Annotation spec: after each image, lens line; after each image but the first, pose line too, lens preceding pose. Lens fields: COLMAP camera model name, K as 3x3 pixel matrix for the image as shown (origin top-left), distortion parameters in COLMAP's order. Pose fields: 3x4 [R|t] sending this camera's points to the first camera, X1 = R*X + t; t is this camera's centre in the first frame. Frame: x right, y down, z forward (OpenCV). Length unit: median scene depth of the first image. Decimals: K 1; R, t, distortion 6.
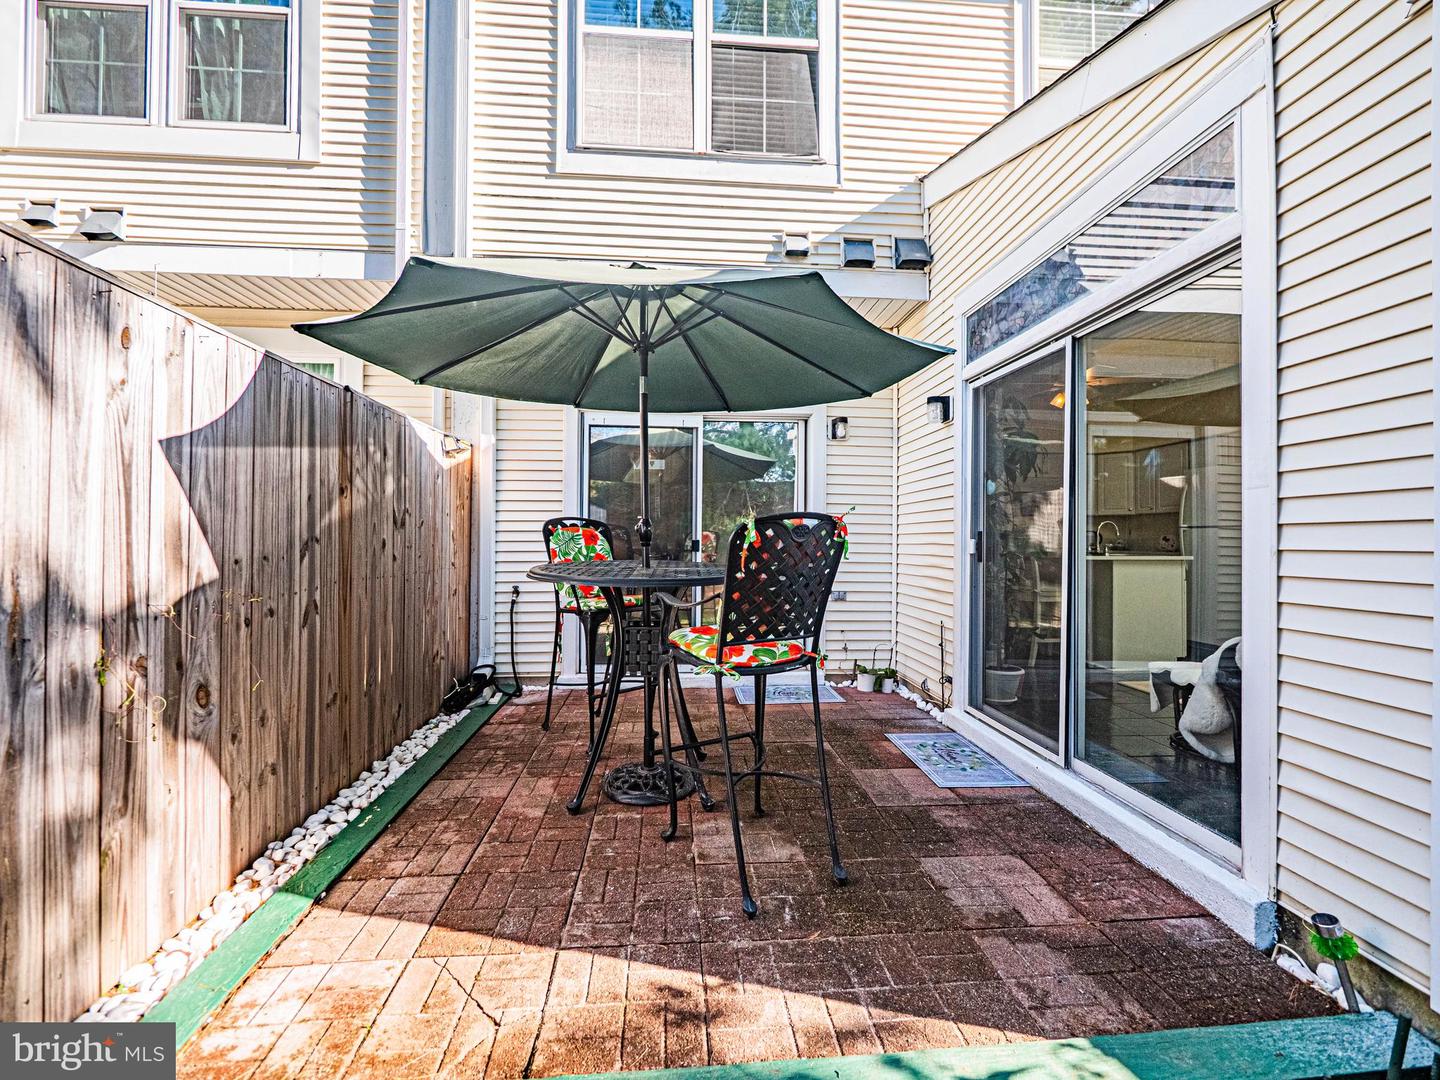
lens RADIAL K [[595.9, 0, 721.8], [0, 595.9, 534.2], [0, 0, 1]] dist [0.002147, 0.000055]
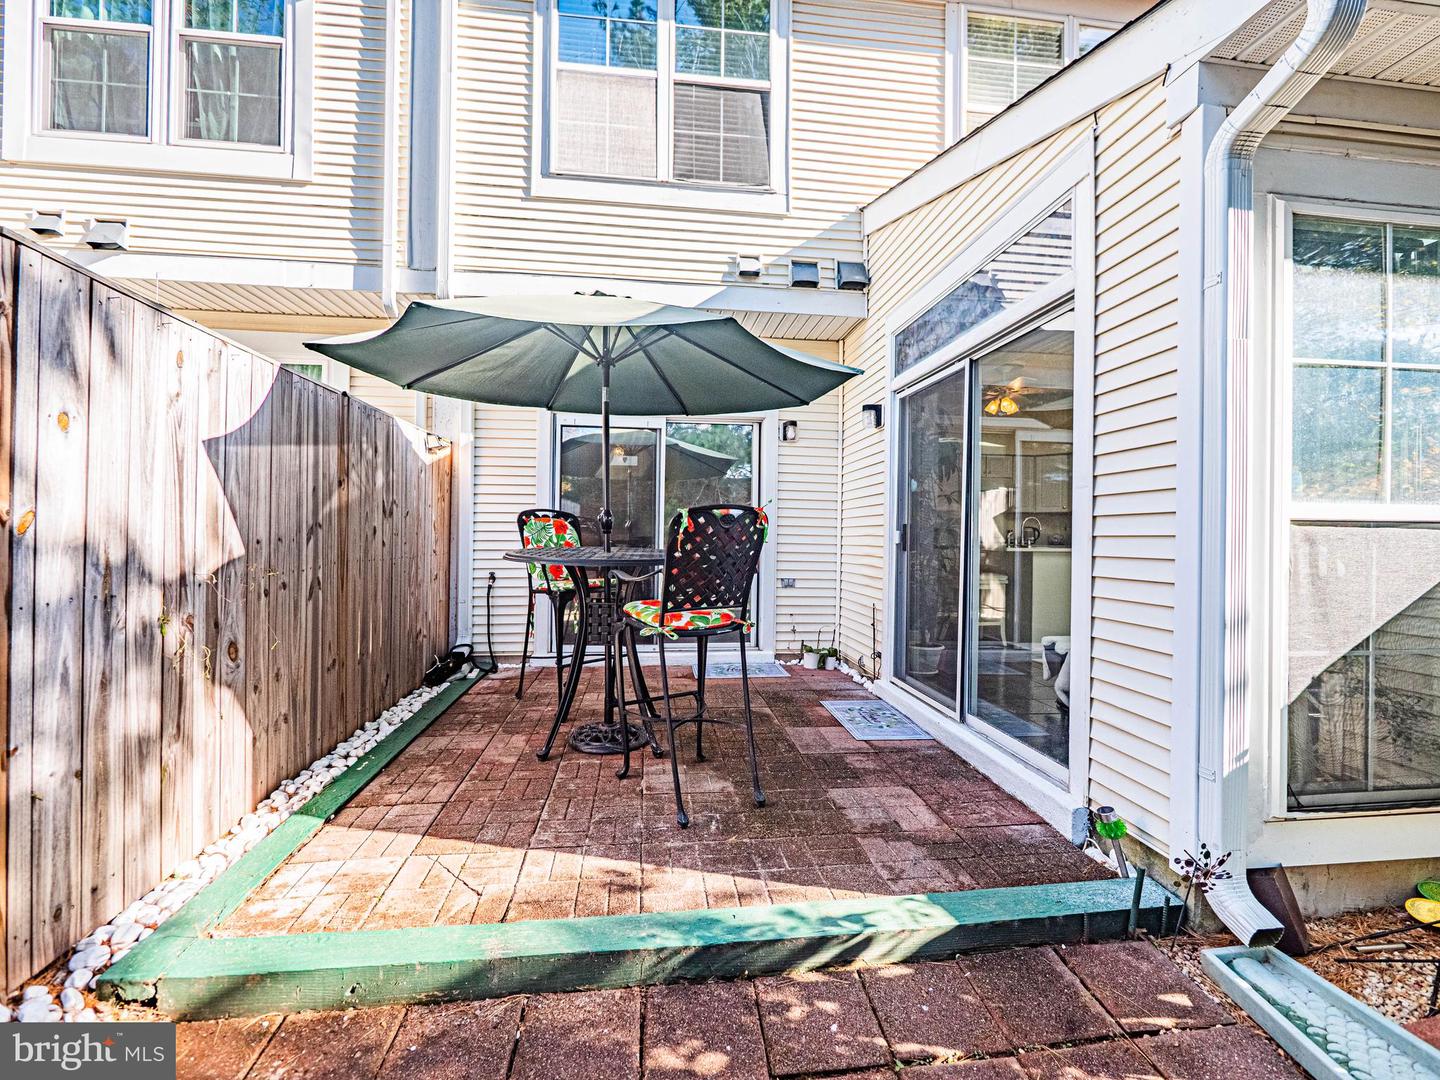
lens RADIAL K [[595.9, 0, 720.0], [0, 595.9, 534.3], [0, 0, 1]] dist [0.002147, 0.000055]
pose [[0.999364, 0.006440, 0.035073, 0.057268], [-0.006653, 0.999960, 0.005962, 0.014651], [-0.035033, -0.006191, 0.999367, -0.184630]]
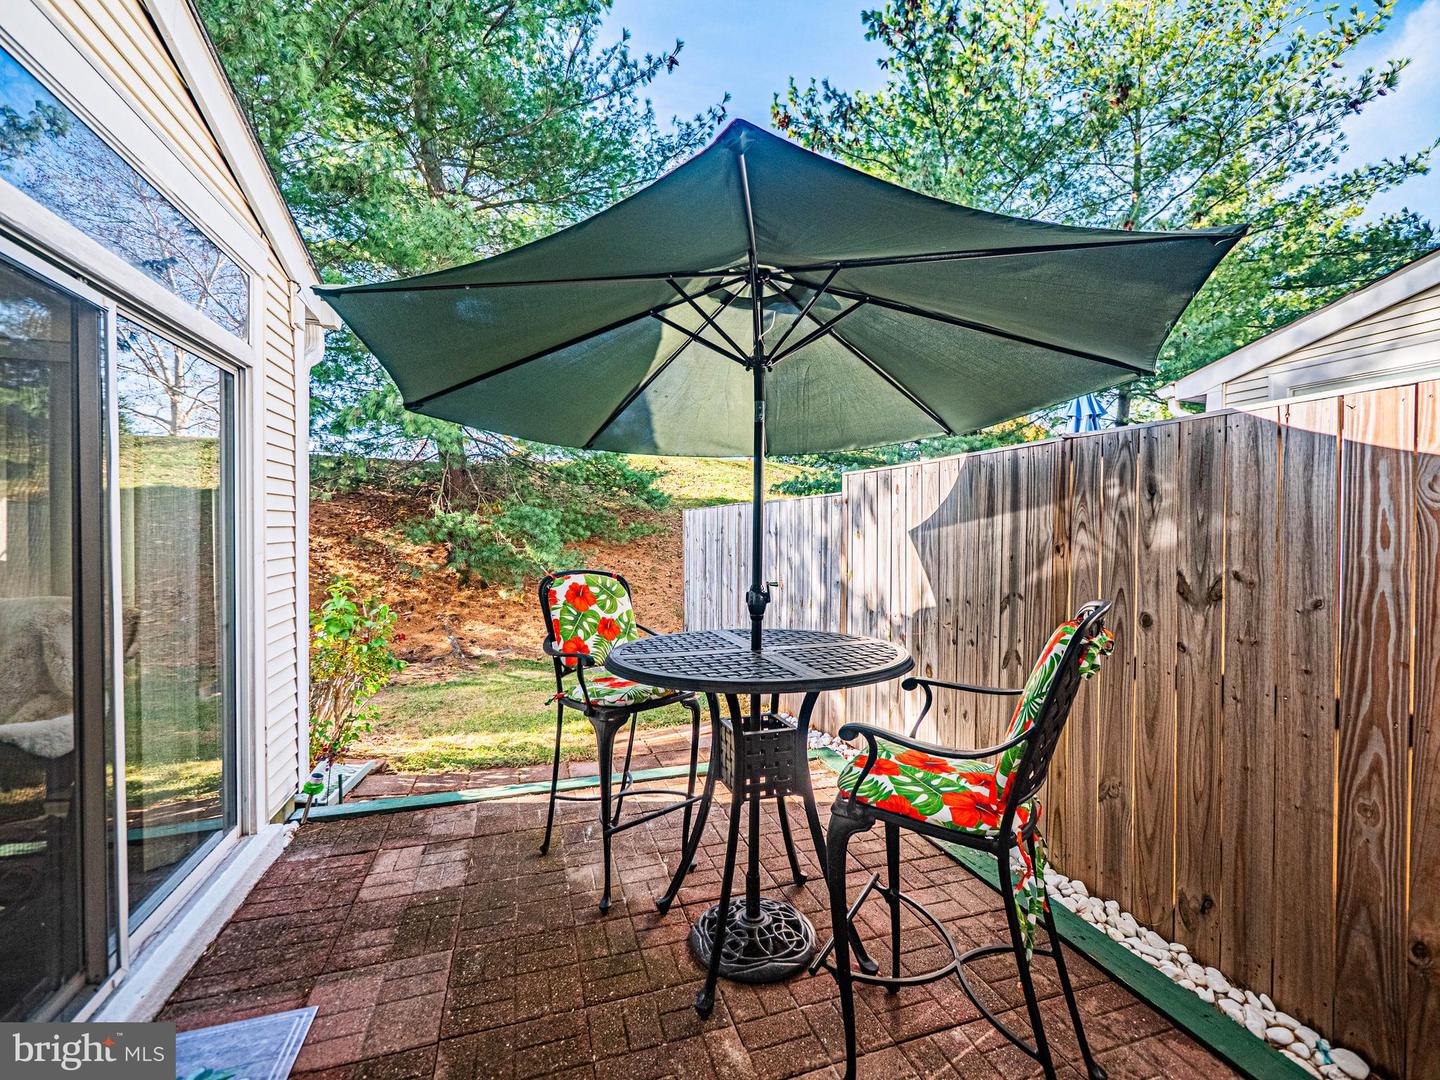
lens RADIAL K [[595.9, 0, 714.3], [0, 595.9, 534.9], [0, 0, 1]] dist [0.002147, 0.000055]
pose [[-0.975258, -0.008137, -0.220922, 0.107254], [-0.009274, 0.999949, 0.004108, -0.101198], [0.220877, 0.006055, -0.975283, 1.929813]]
